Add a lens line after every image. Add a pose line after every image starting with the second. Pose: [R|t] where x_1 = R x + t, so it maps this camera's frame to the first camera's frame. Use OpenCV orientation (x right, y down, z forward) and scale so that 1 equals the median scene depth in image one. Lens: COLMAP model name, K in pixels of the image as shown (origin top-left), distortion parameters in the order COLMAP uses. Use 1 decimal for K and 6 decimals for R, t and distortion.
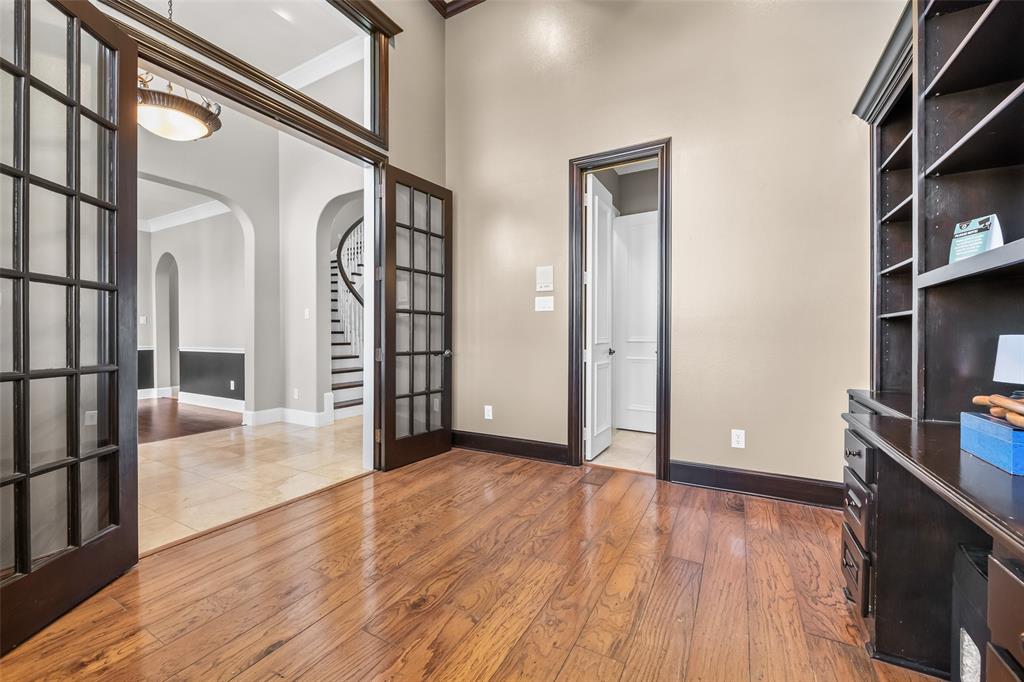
lens RADIAL K [[406.6, 0, 513.9], [0, 406.6, 338.7], [0, 0, 1]] dist [-0.002473, -0.001197]
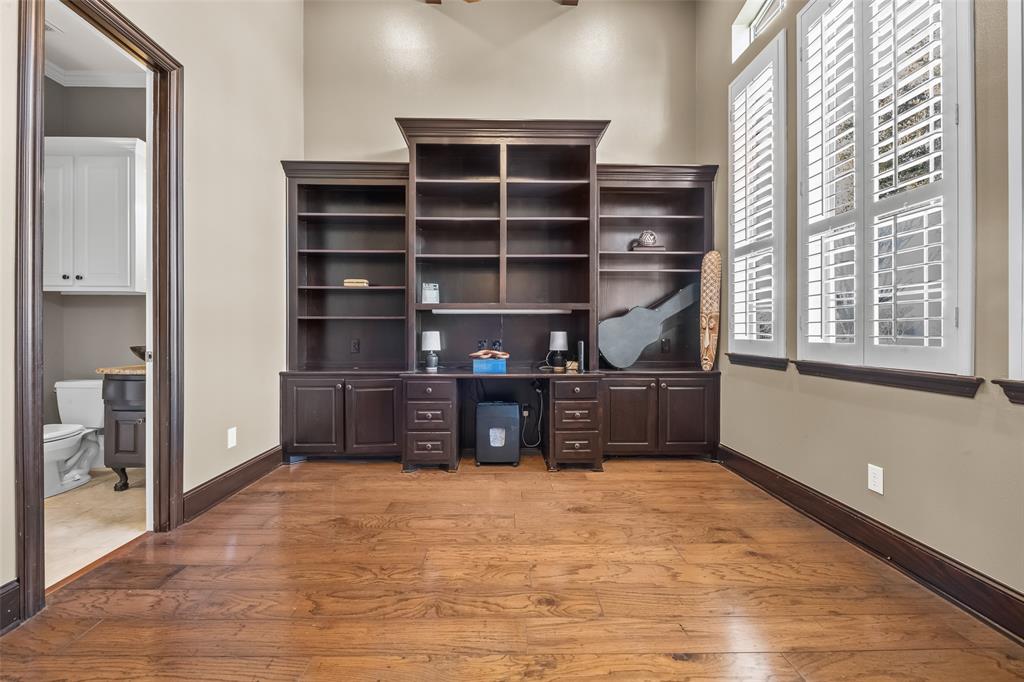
lens RADIAL K [[406.6, 0, 508.6], [0, 406.6, 335.2], [0, 0, 1]] dist [-0.002473, -0.001197]
pose [[-0.496712, -0.004273, 0.867905, -1.059746], [0.002023, 0.999979, 0.006081, -0.001225], [-0.867913, 0.004776, -0.496693, 1.592277]]
